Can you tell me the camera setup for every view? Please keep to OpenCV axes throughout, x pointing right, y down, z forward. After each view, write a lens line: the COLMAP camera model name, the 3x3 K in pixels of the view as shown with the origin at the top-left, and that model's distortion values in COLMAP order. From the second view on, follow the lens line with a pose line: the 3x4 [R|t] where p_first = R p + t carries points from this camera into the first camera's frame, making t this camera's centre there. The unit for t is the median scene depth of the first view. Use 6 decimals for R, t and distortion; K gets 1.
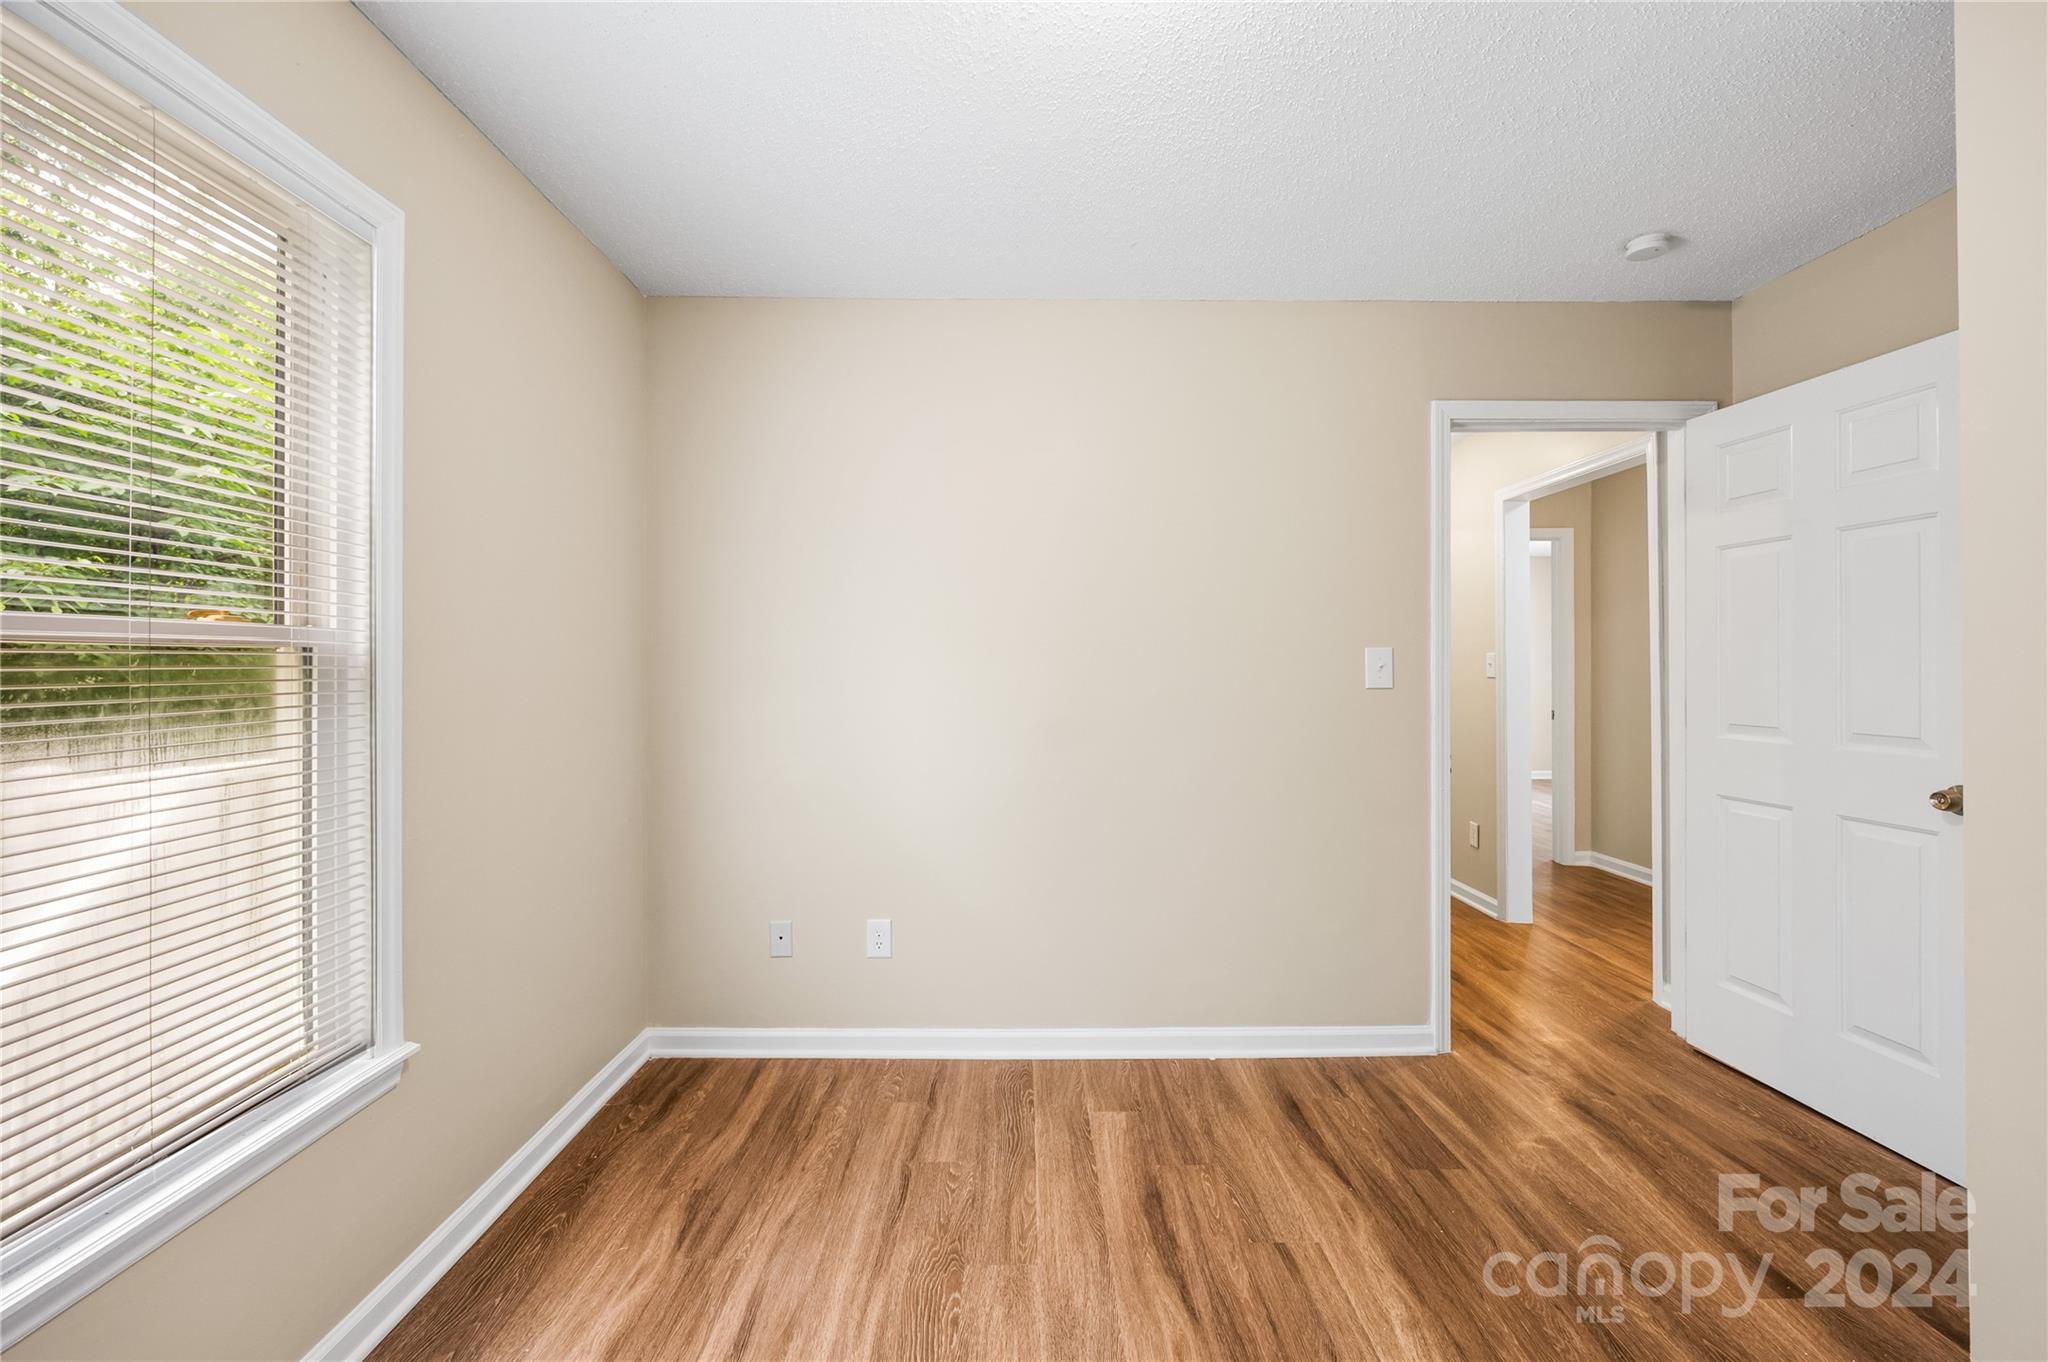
lens RADIAL K [[820.2, 0, 1022.7], [0, 820.2, 668.8], [0, 0, 1]] dist [-0.008516, 0.000526]
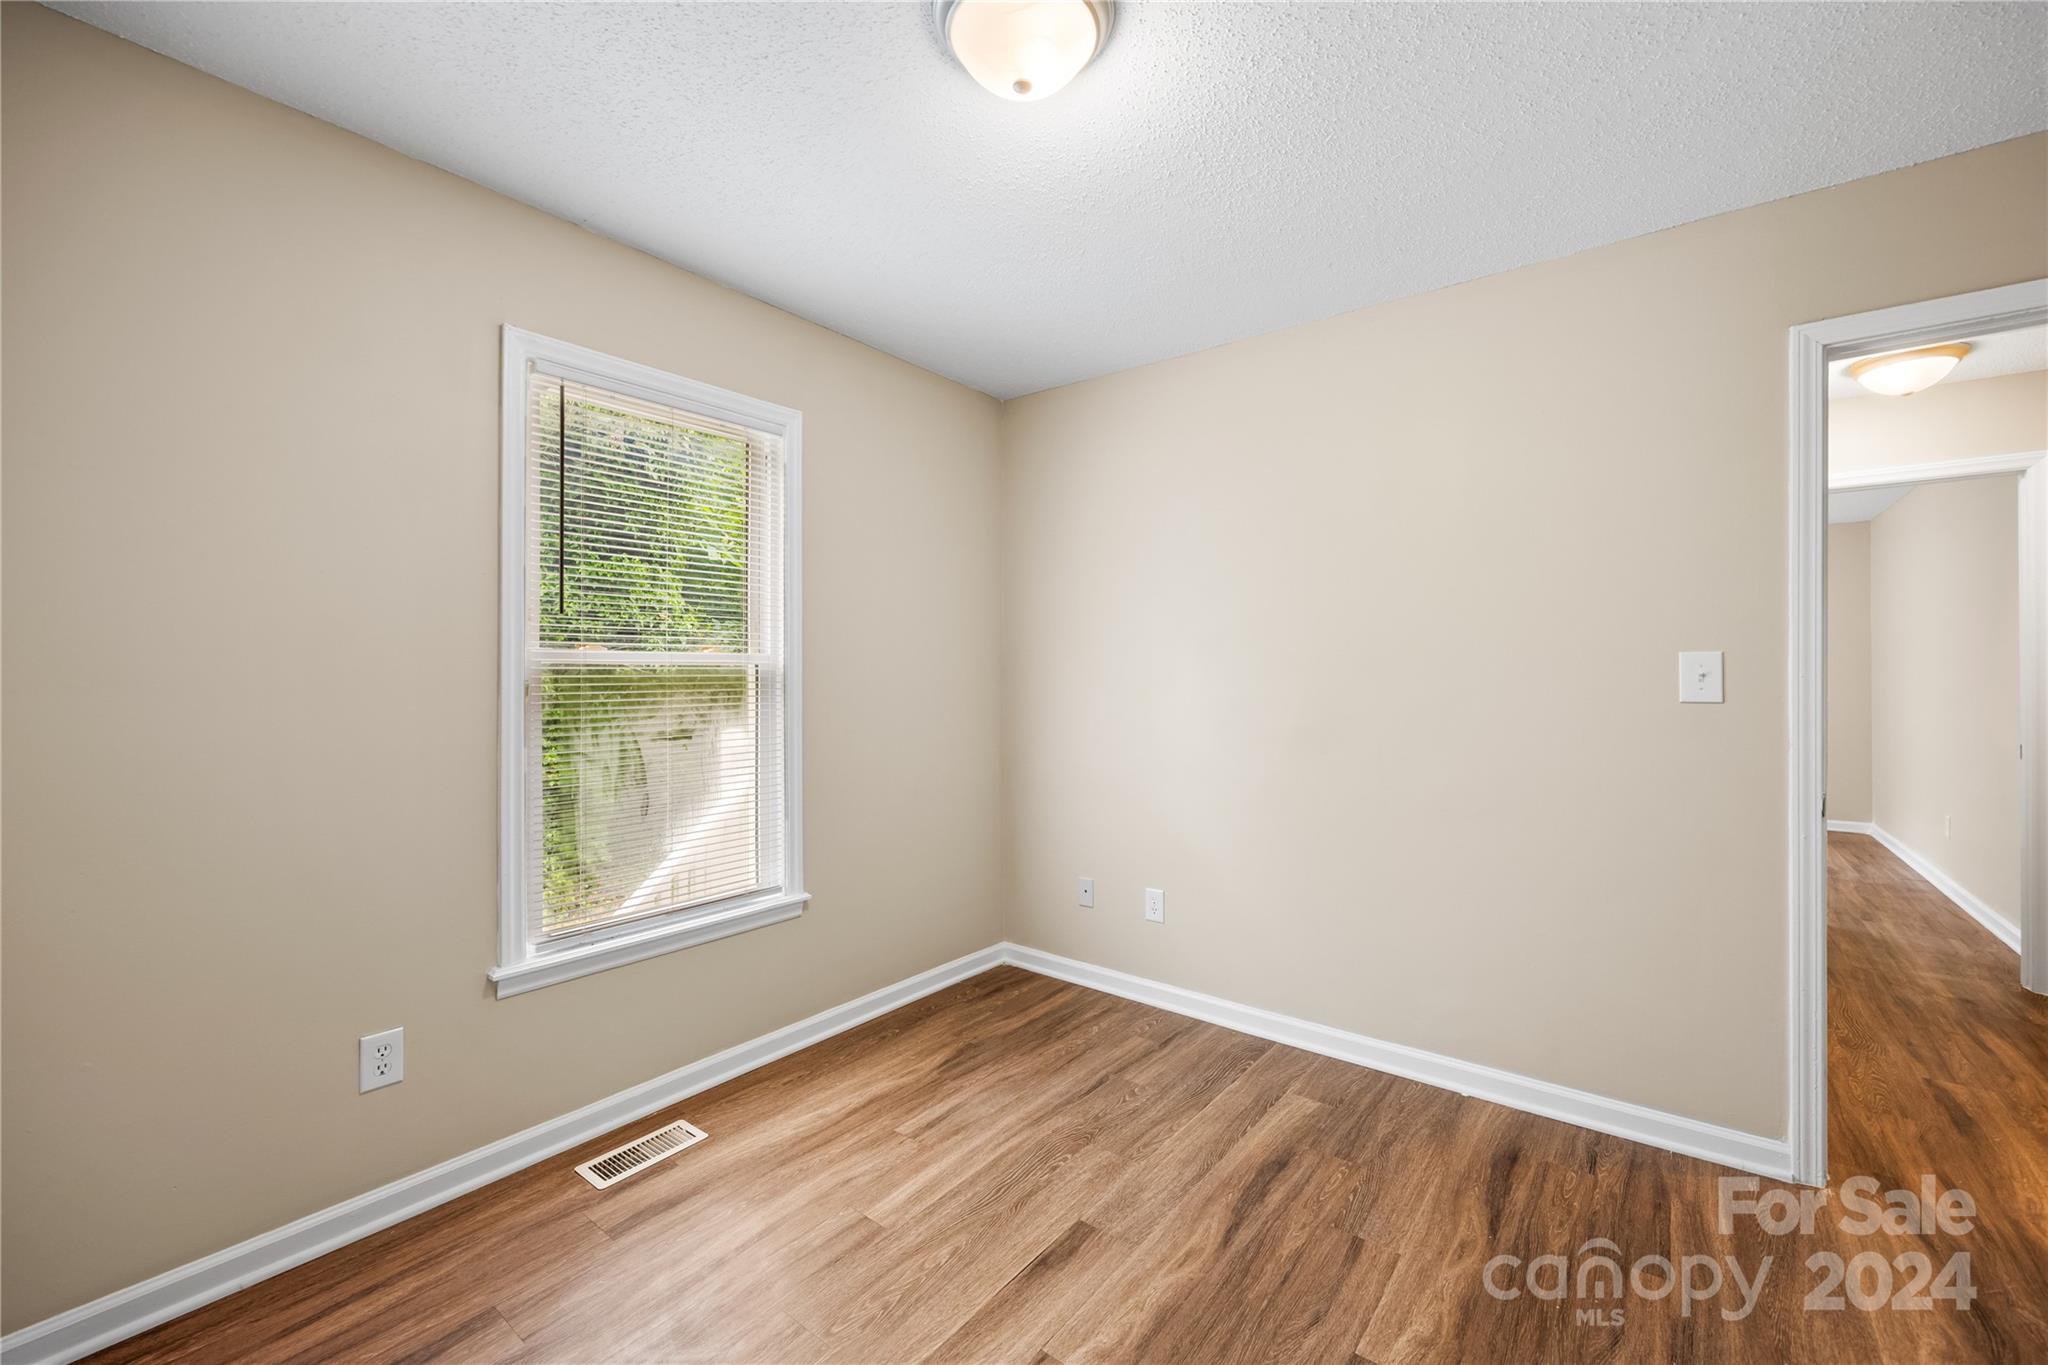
lens RADIAL K [[820.2, 0, 1024.9], [0, 820.2, 679.5], [0, 0, 1]] dist [-0.008516, 0.000526]
pose [[0.781173, 0.003244, -0.624306, 0.549304], [-0.001653, 0.999994, 0.003129, 0.000447], [0.624312, -0.001412, 0.781174, -0.053491]]
